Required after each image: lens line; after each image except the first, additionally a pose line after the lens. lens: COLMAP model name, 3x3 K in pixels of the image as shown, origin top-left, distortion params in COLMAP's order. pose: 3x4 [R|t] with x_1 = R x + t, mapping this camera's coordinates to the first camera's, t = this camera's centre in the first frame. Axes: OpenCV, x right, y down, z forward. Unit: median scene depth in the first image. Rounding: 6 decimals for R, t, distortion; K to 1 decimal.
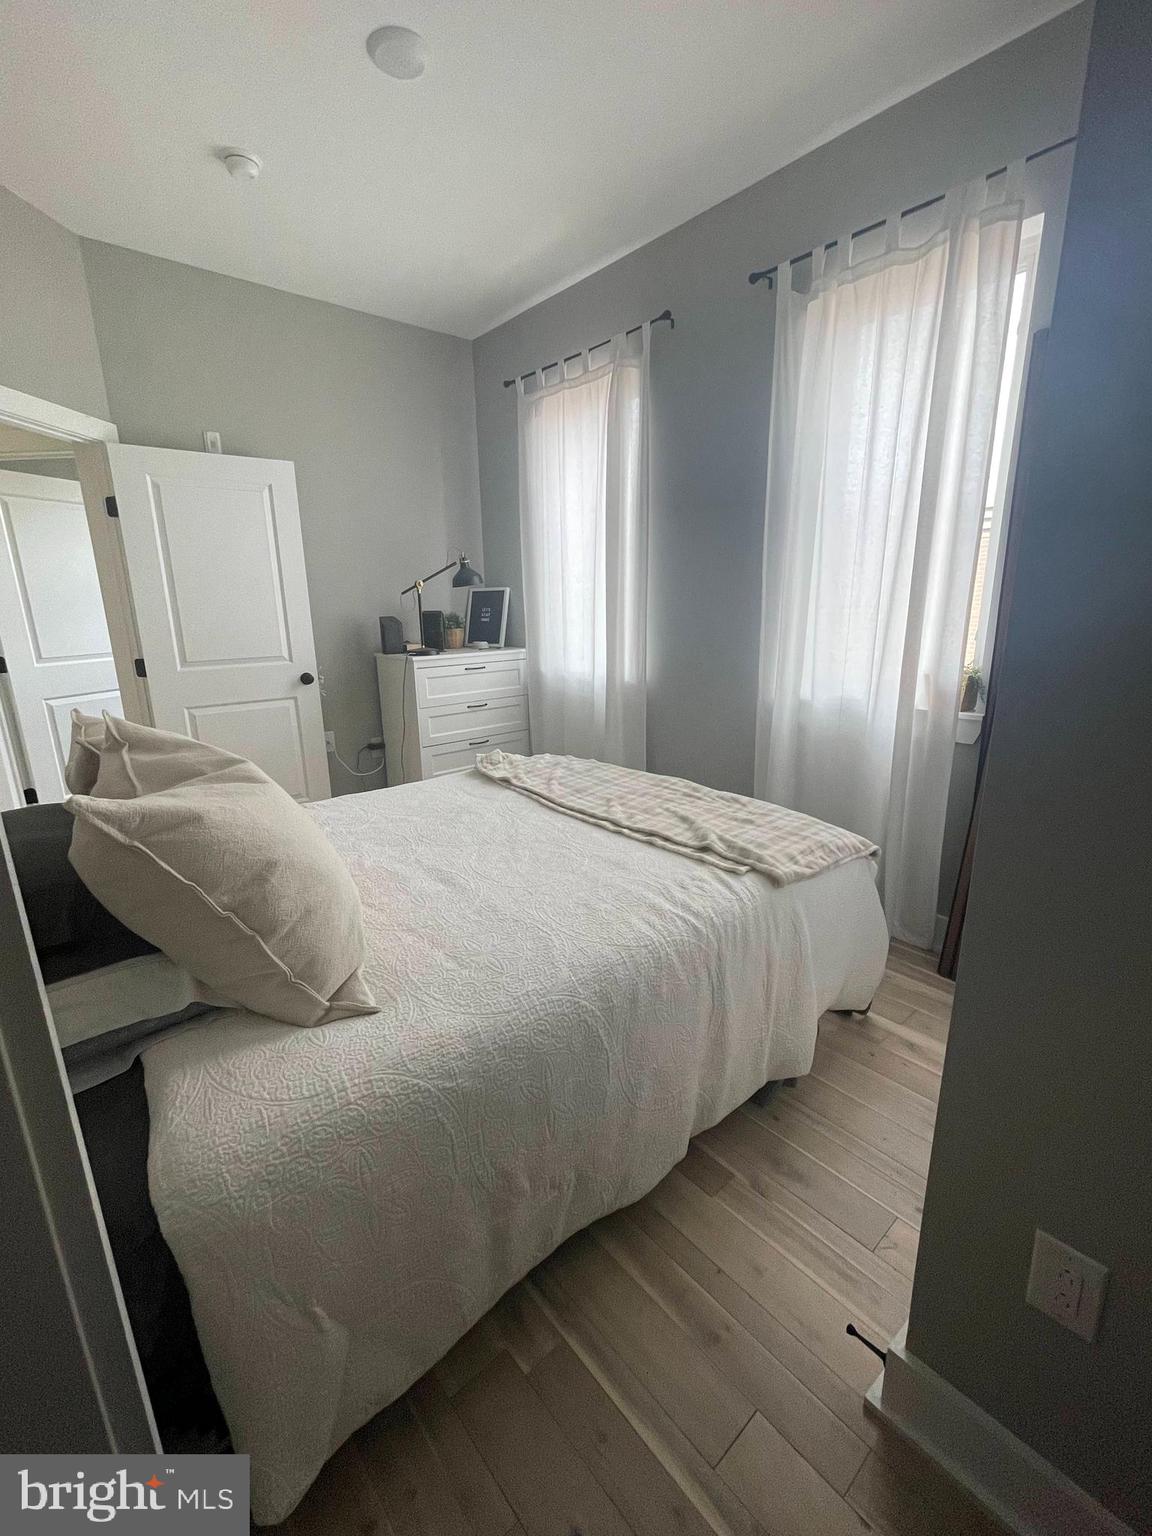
lens RADIAL K [[663.7, 0, 576.0], [0, 663.7, 768.0], [0, 0, 1]] dist [-0.001480, -0.000149]
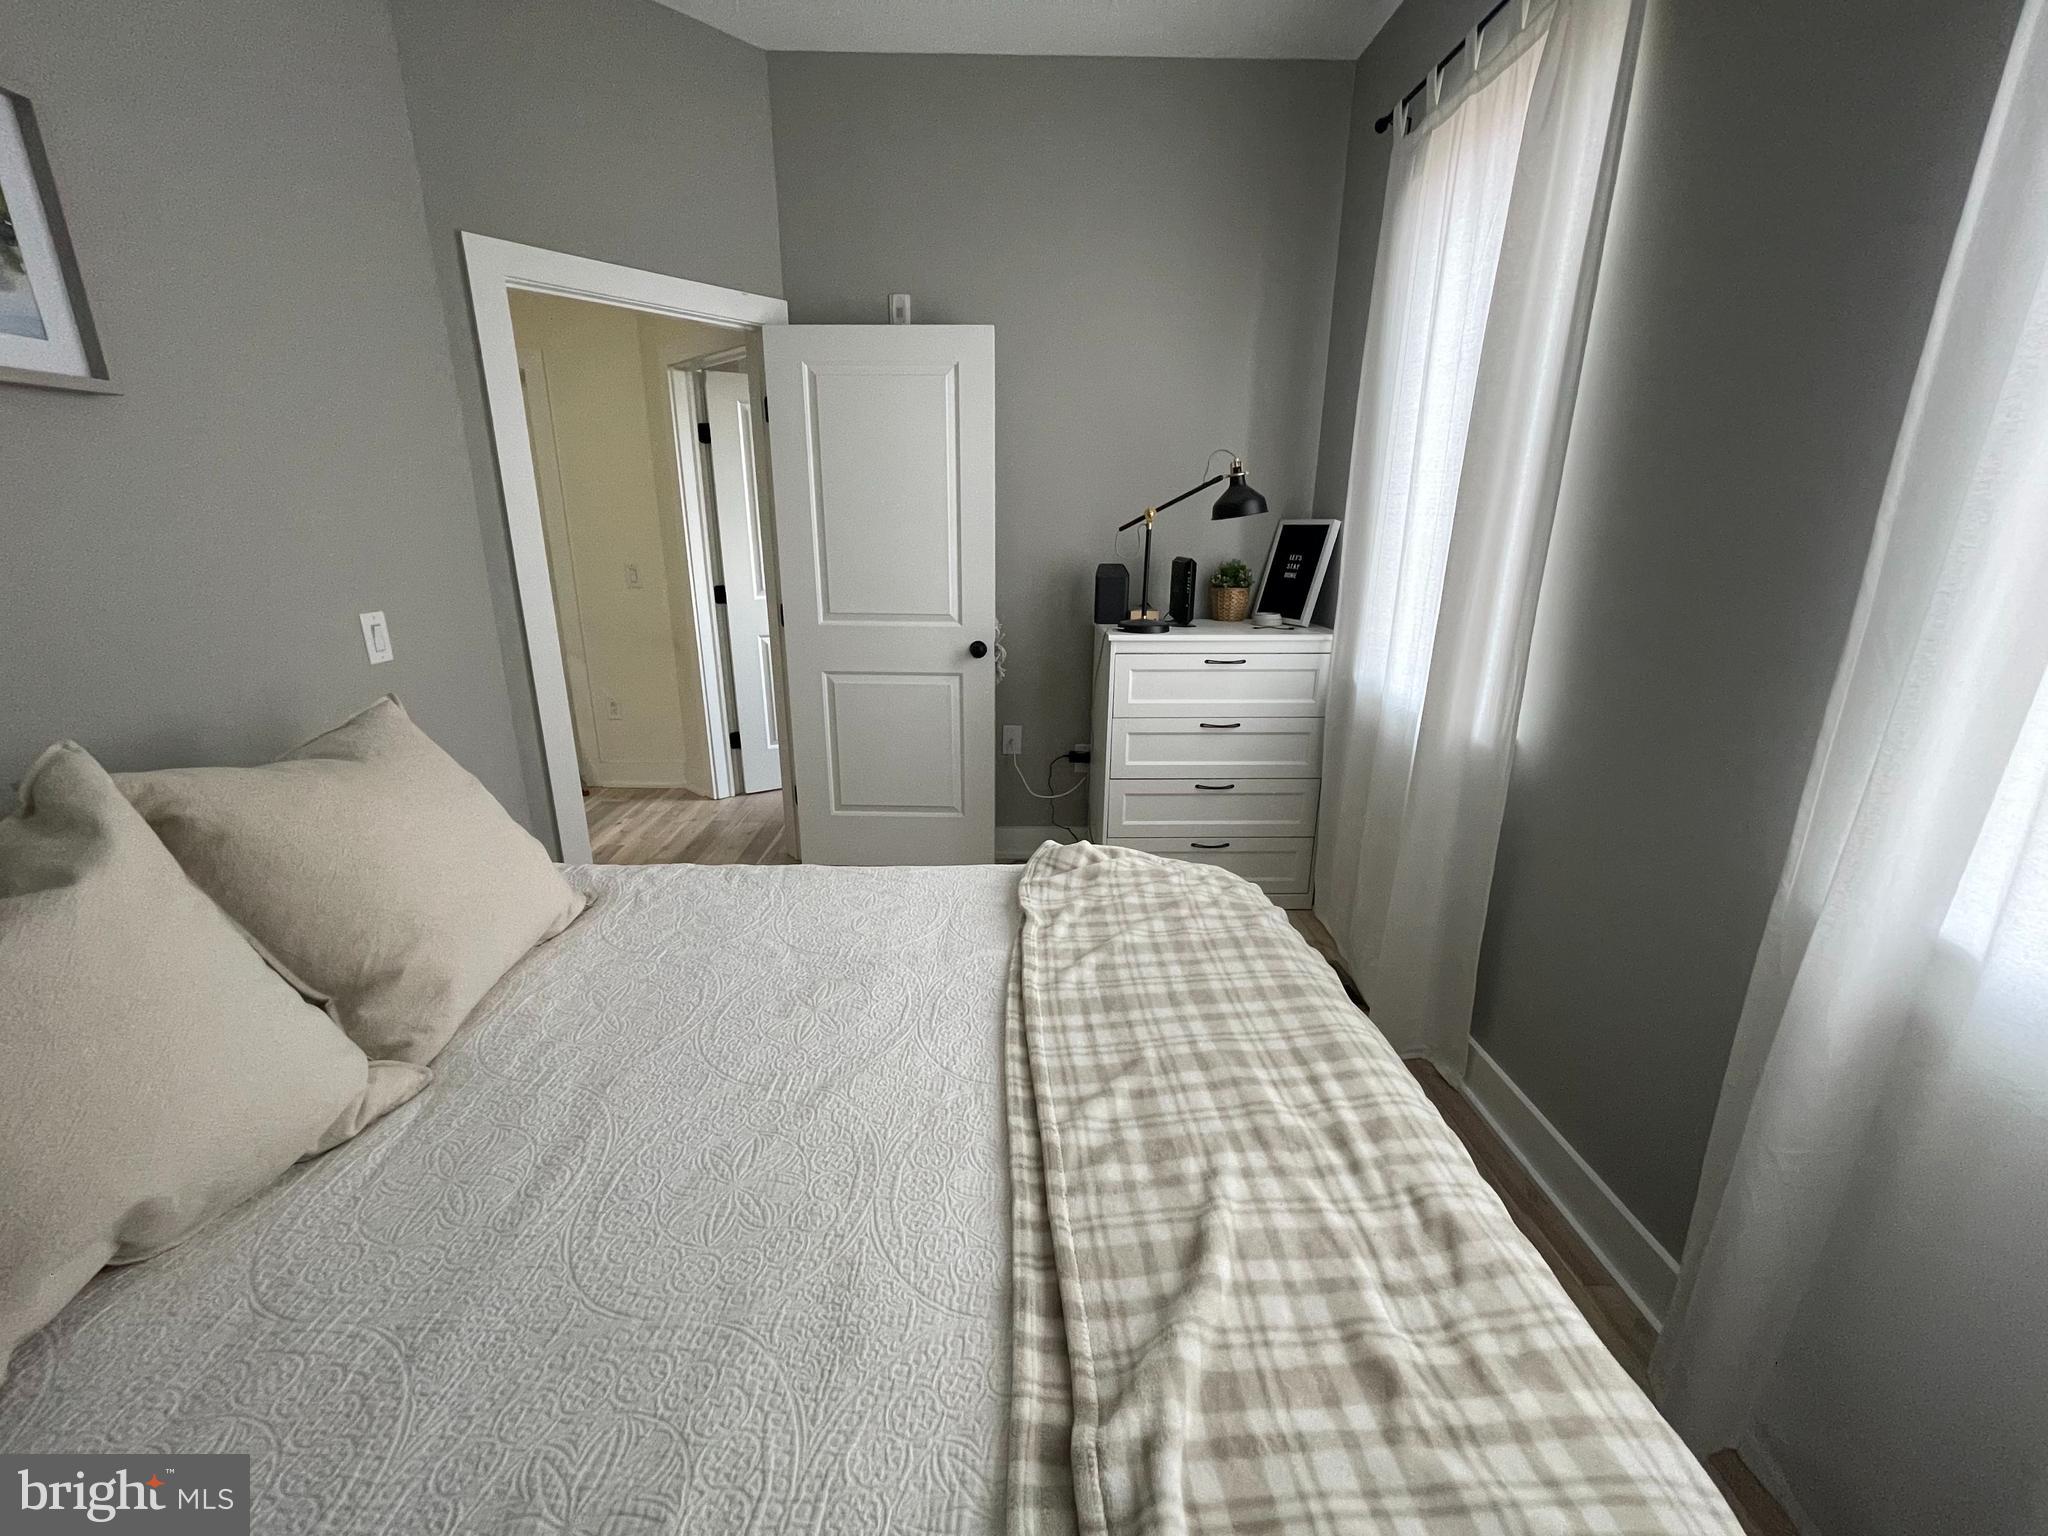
lens RADIAL K [[821.3, 0, 1024.0], [0, 821.3, 768.0], [0, 0, 1]] dist [0.012035, -0.013788]
pose [[0.771169, 0.204959, -0.602736, 0.244486], [-0.174564, 0.978549, 0.109408, -0.161247], [0.612231, 0.020844, 0.790404, 0.492651]]
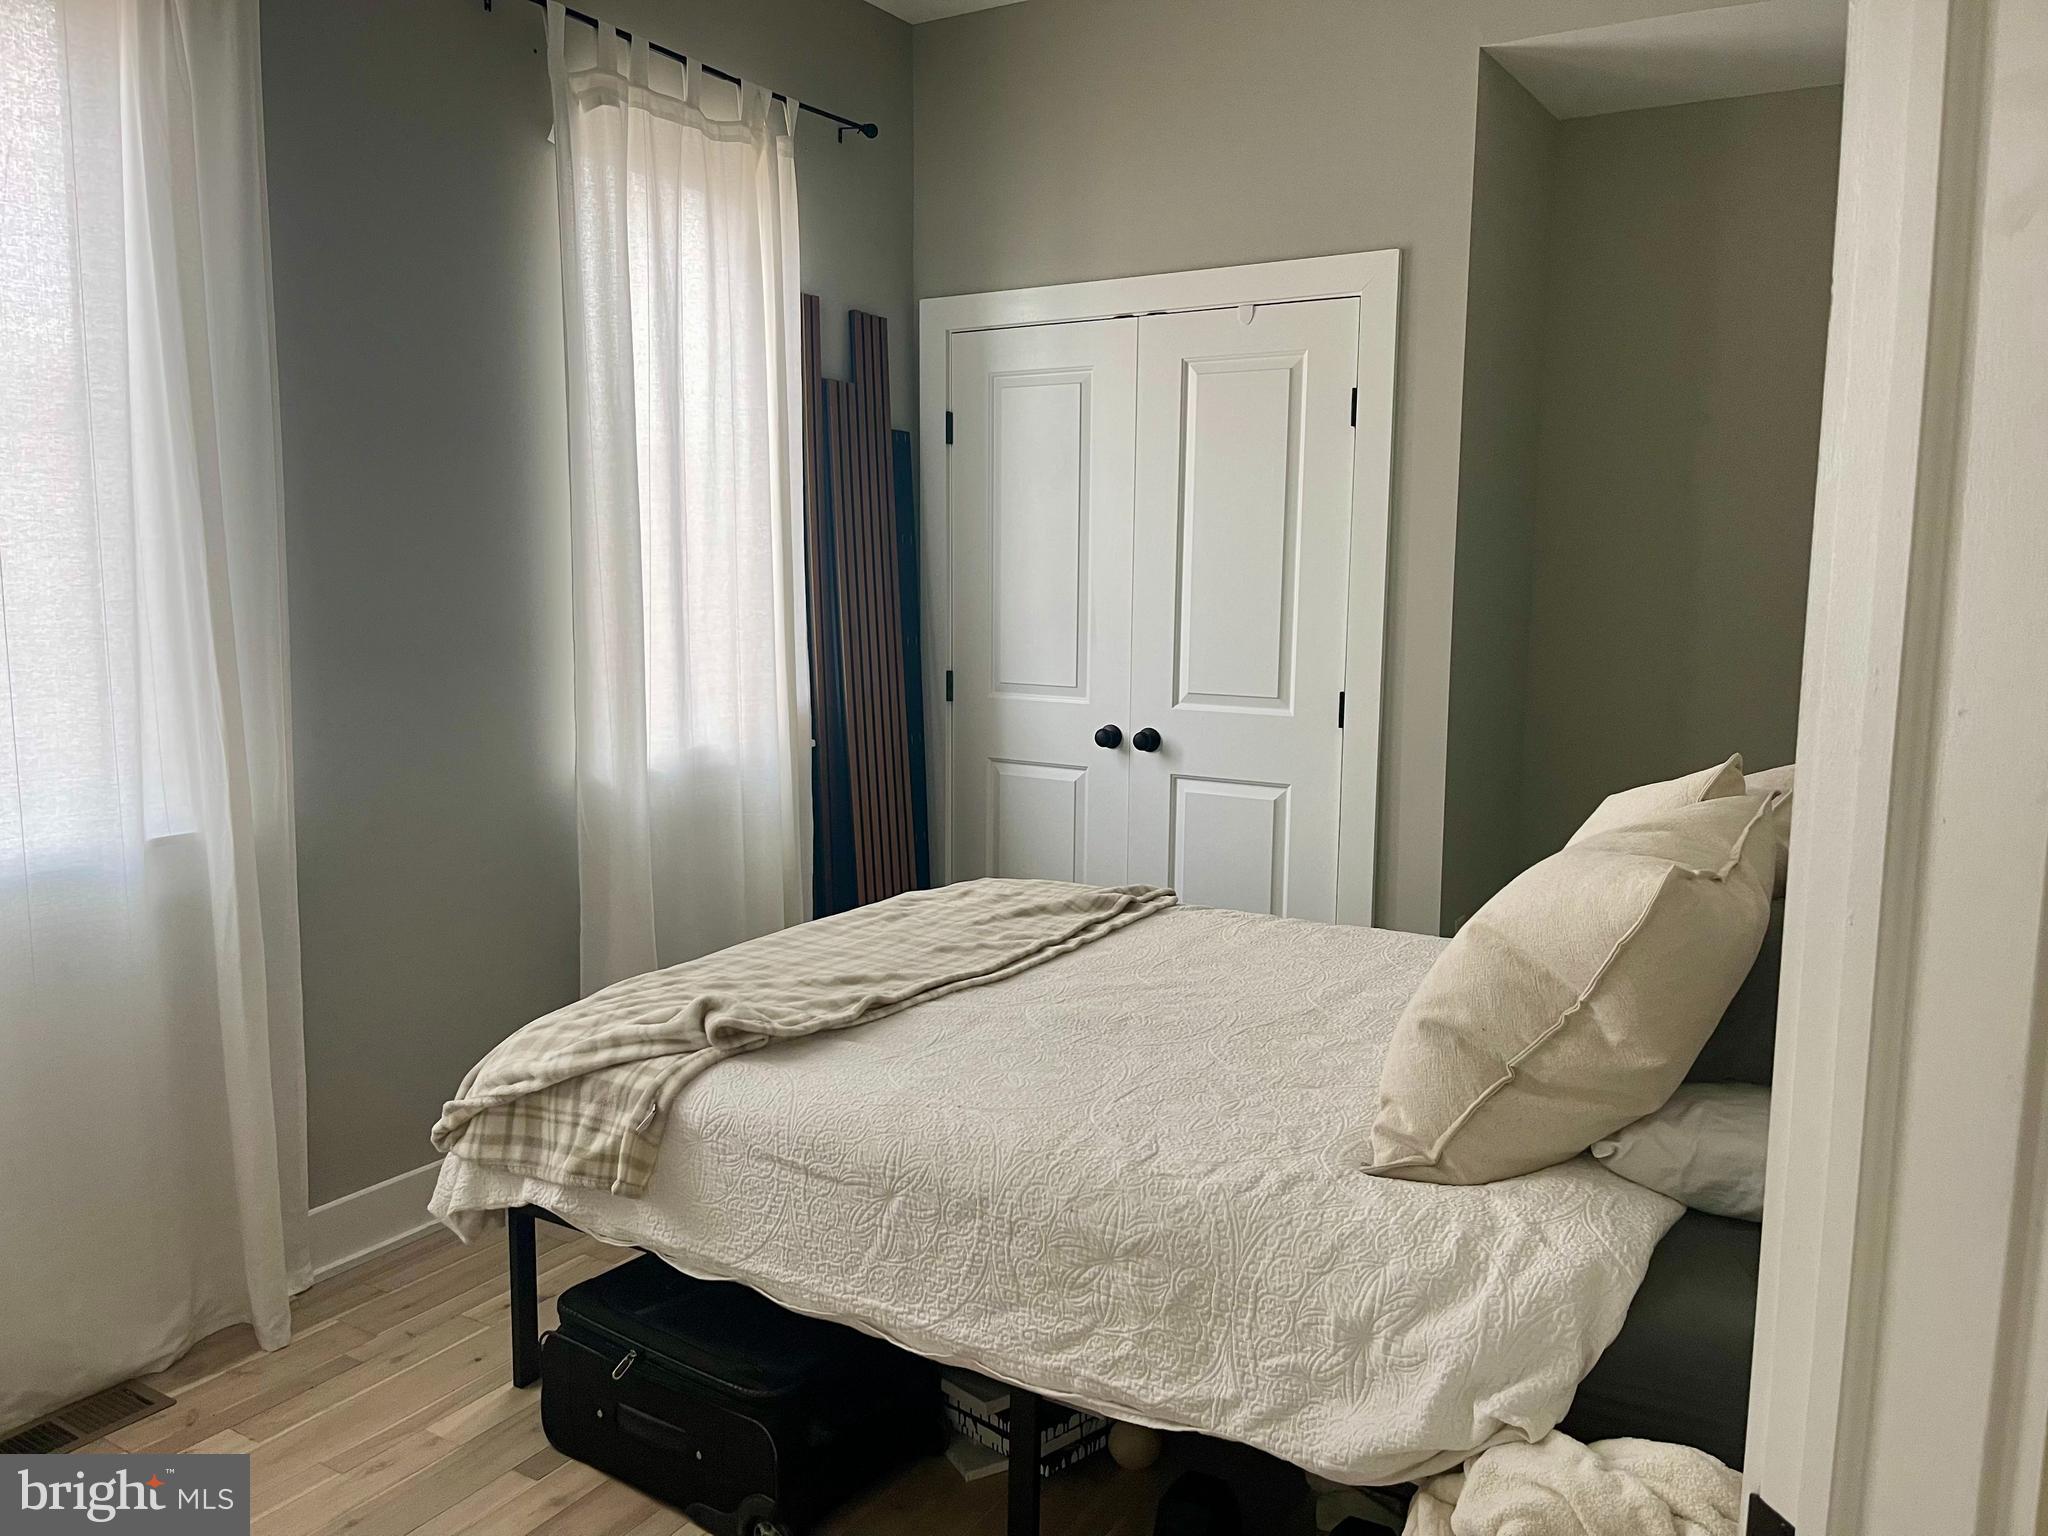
lens RADIAL K [[1556.0, 0, 1024.0], [0, 1556.0, 768.0], [0, 0, 1]] dist [0.017721, 0.000090]
pose [[-0.302319, -0.114086, 0.946355, -1.077925], [0.235695, 0.953036, 0.190186, -0.299104], [-0.923608, 0.280548, -0.261232, 1.116245]]
